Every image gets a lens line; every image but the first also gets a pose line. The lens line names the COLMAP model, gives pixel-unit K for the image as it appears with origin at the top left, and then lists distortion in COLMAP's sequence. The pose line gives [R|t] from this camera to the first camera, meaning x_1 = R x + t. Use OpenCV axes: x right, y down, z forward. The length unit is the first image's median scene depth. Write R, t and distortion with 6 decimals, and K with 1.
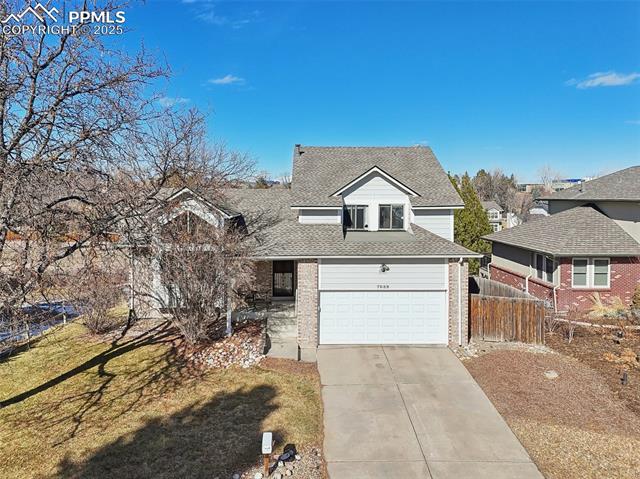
lens RADIAL K [[452.8, 0, 319.9], [0, 452.8, 258.4], [0, 0, 1]] dist [0.024369, -0.001890]
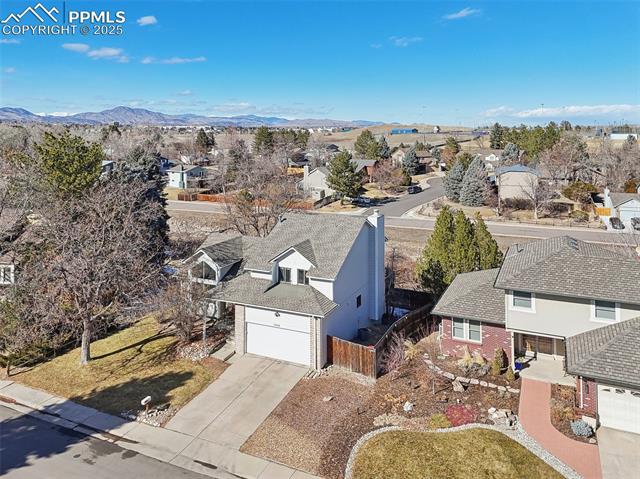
lens RADIAL K [[463.7, 0, 320.0], [0, 463.7, 239.5], [0, 0, 1]] dist [0.032860, -0.003212]
pose [[0.892358, 0.072094, -0.445534, 0.940029], [-0.040945, 0.996020, 0.079163, -0.363450], [0.449468, -0.052399, 0.891758, -0.399513]]
